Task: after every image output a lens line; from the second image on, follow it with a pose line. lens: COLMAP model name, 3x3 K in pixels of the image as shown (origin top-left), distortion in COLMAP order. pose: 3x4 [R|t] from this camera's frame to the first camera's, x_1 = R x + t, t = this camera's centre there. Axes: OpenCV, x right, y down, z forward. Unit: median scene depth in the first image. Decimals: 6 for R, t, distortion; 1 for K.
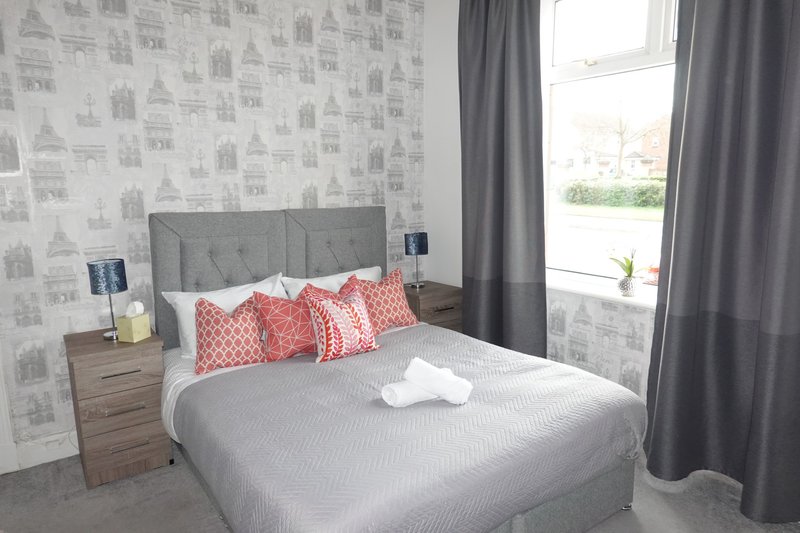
lens RADIAL K [[534.0, 0, 401.4], [0, 534.0, 270.8], [0, 0, 1]] dist [0.007315, 0.004021]
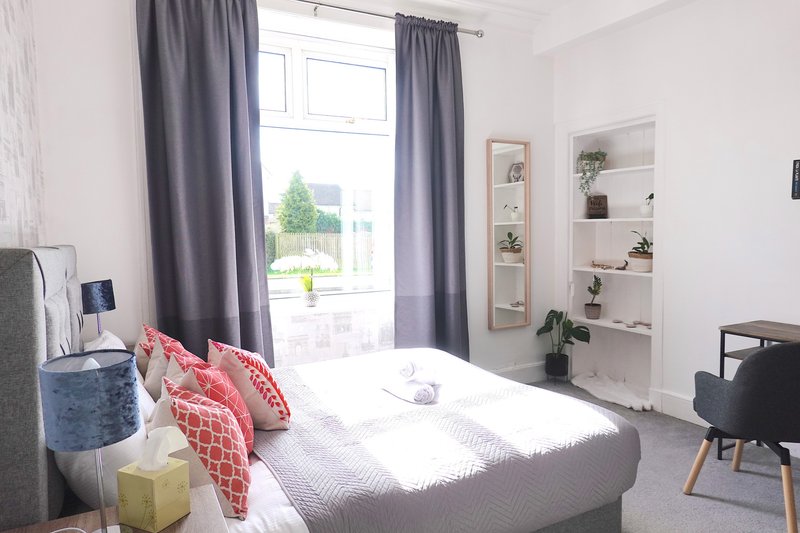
lens RADIAL K [[534.0, 0, 398.0], [0, 534.0, 271.6], [0, 0, 1]] dist [0.007315, 0.004021]
pose [[0.143690, -0.071619, 0.987028, -0.838896], [0.185702, 0.981612, 0.044192, -0.053048], [-0.972043, 0.176943, 0.154348, 0.651230]]
